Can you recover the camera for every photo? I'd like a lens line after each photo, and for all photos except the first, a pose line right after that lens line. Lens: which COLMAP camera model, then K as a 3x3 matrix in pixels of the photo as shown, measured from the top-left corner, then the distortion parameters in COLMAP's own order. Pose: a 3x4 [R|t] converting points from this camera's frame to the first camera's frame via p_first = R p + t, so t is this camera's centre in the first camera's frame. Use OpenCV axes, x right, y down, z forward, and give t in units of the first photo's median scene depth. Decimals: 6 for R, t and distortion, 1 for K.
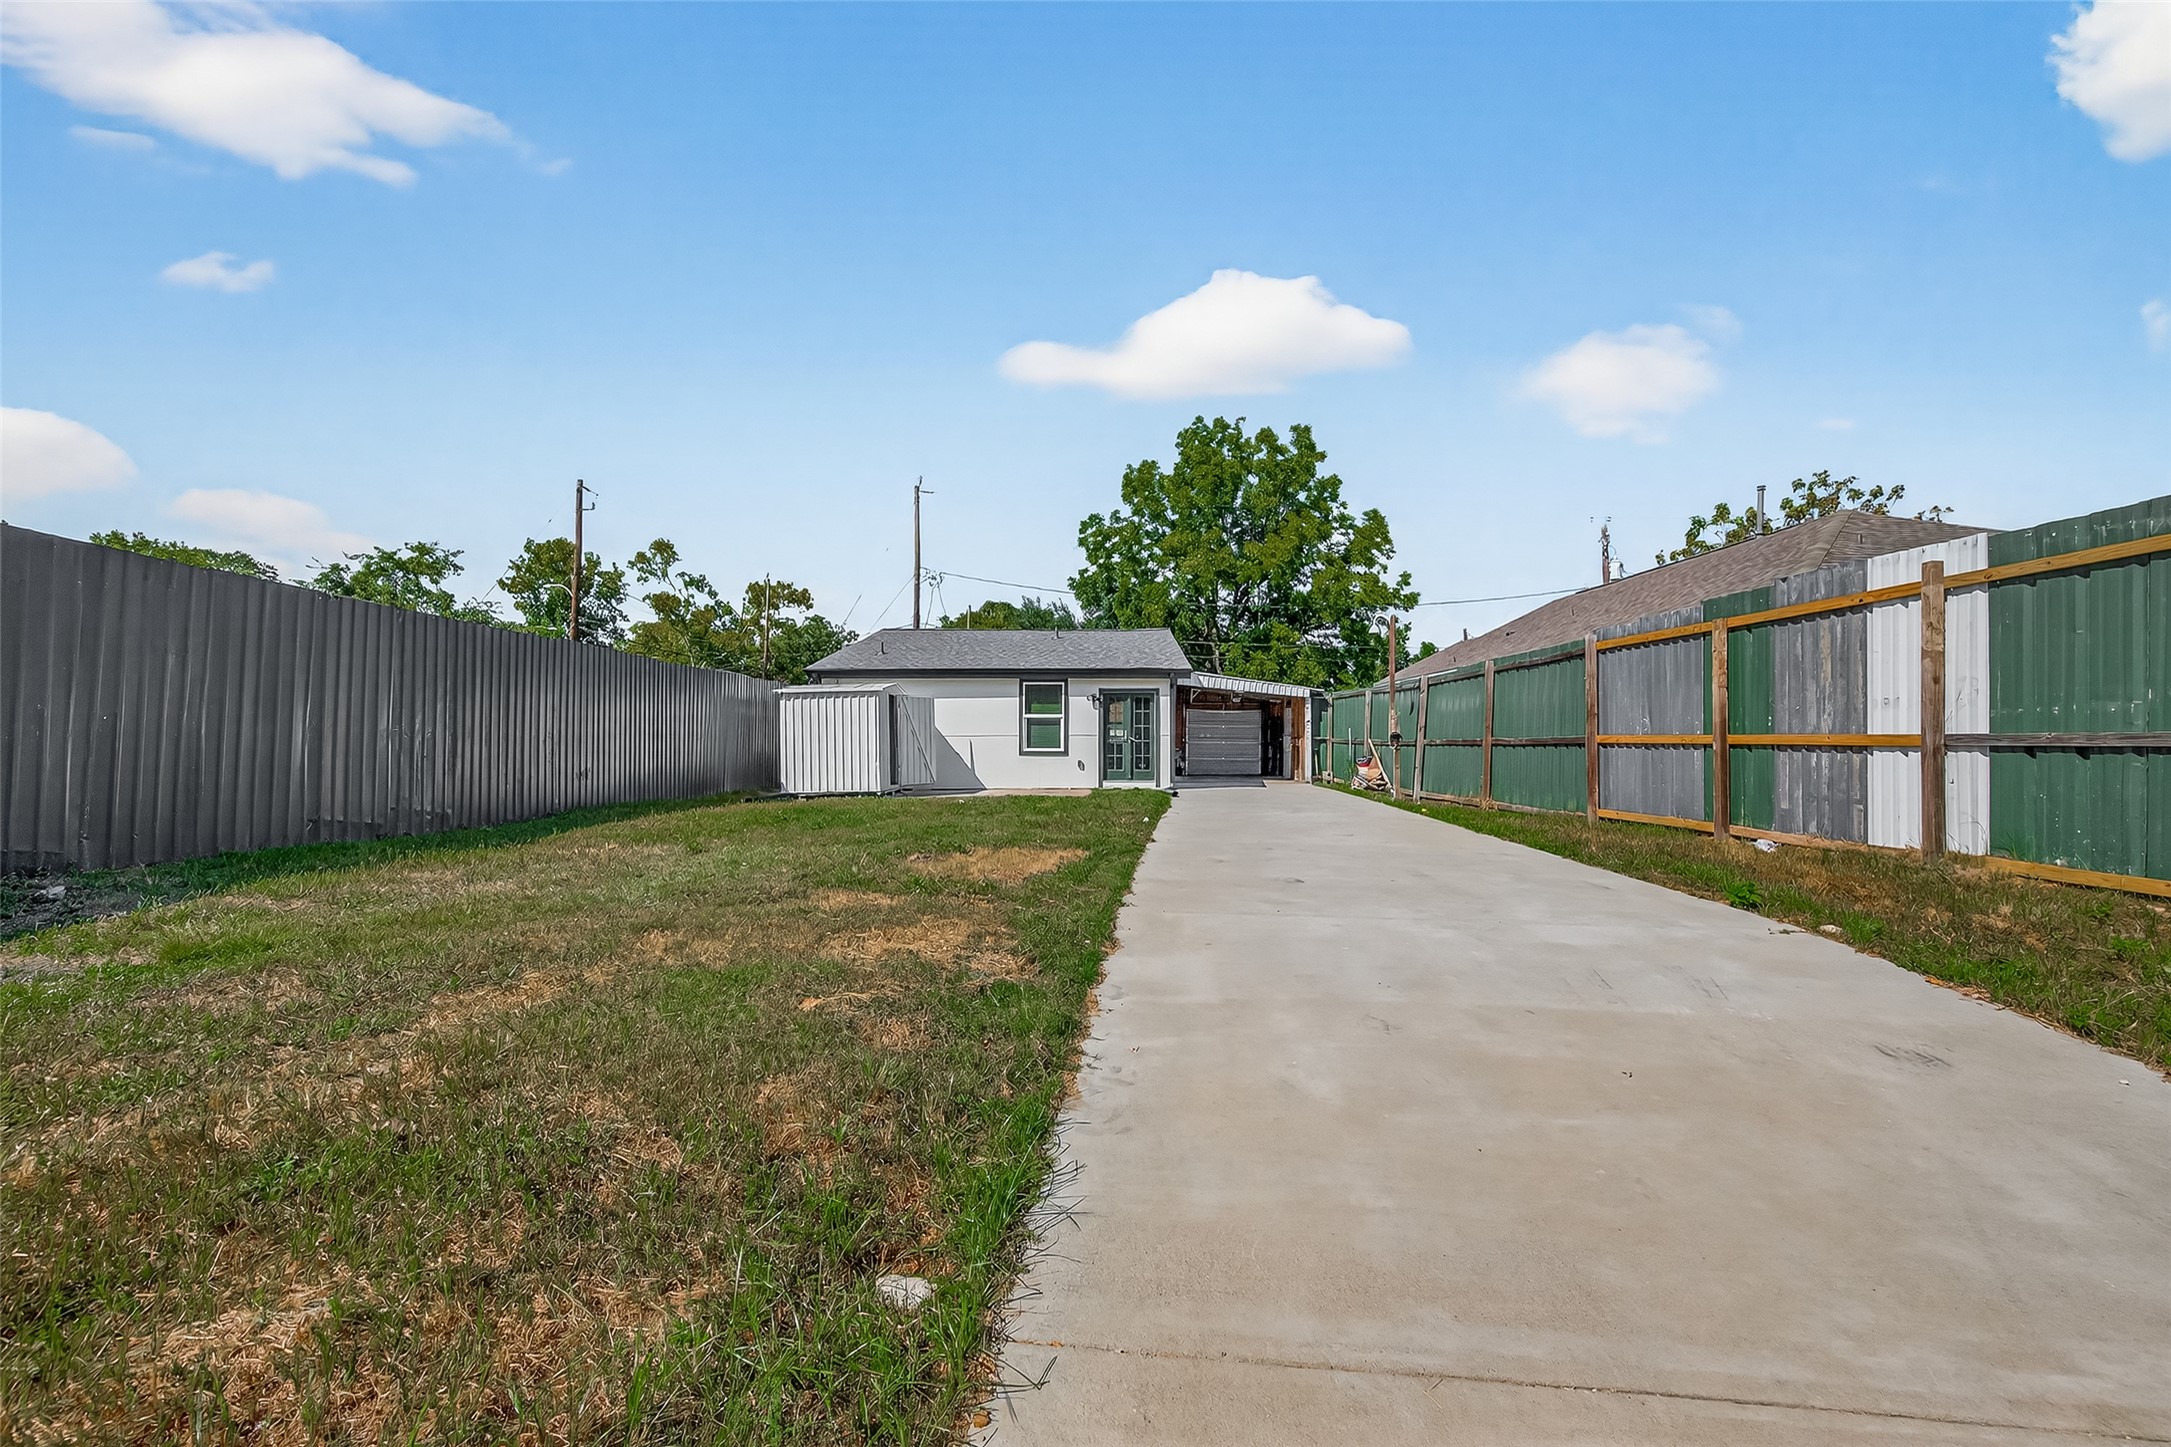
lens RADIAL K [[873.1, 0, 1077.7], [0, 873.1, 728.2], [0, 0, 1]] dist [0.000229, 0.000309]
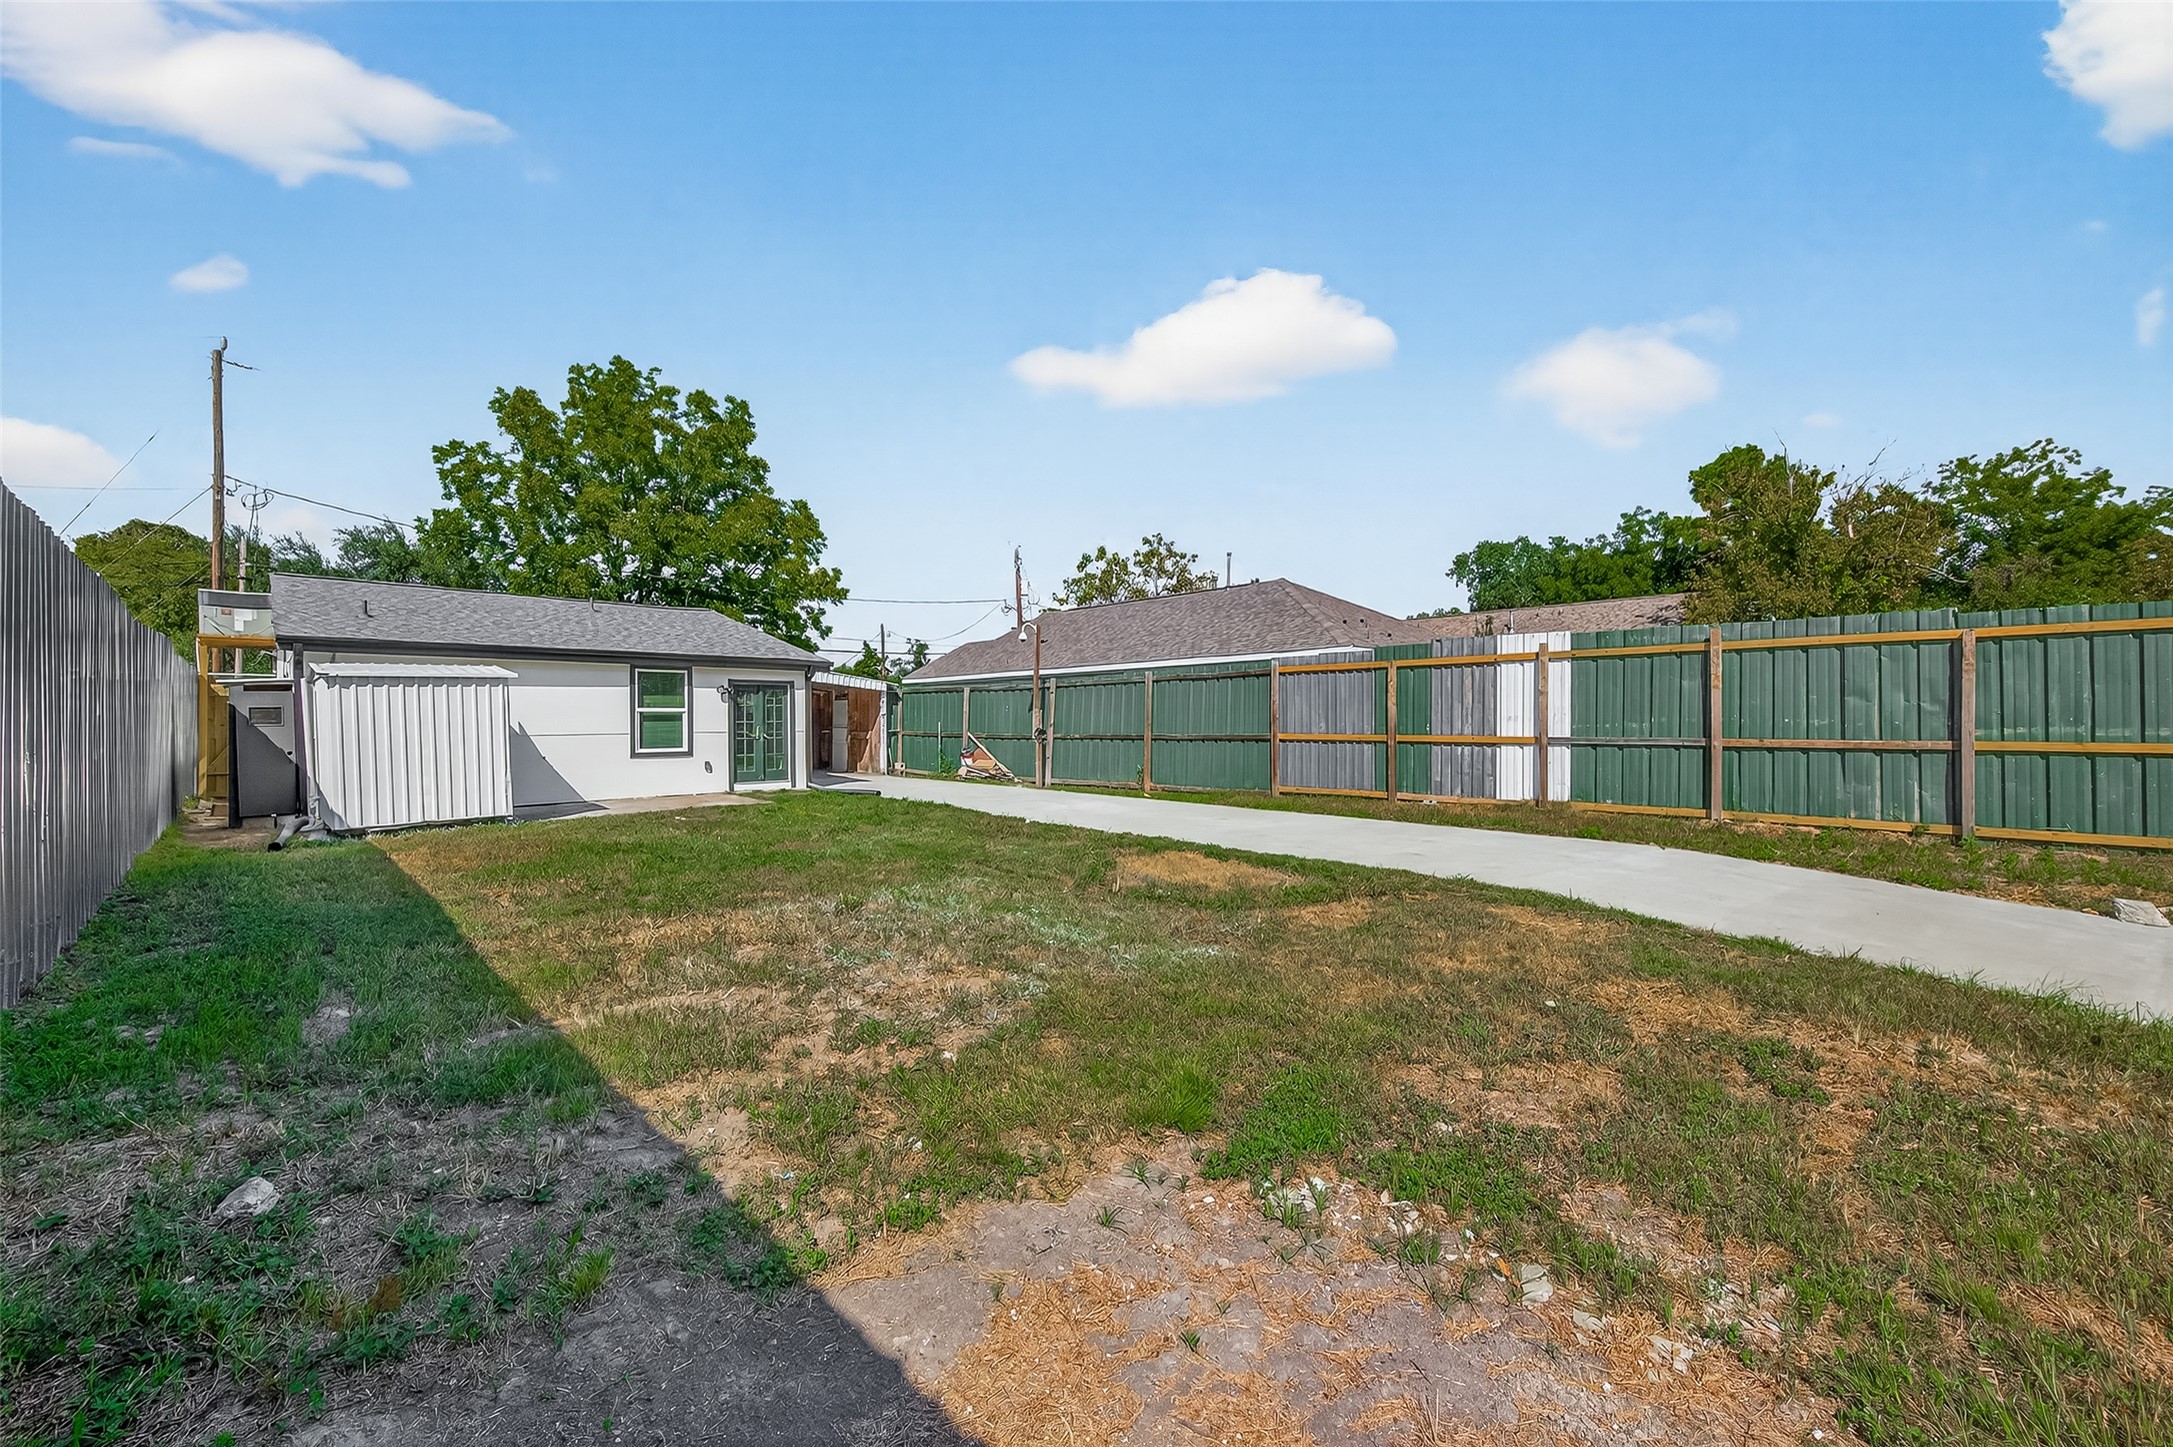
lens RADIAL K [[873.9, 0, 1078.7], [0, 873.9, 728.2], [0, 0, 1]] dist [0.000229, 0.000309]
pose [[0.721175, -0.009313, 0.692690, -0.281747], [-0.004548, 0.999824, 0.018177, -0.011574], [-0.692738, -0.016259, 0.721006, 0.100945]]
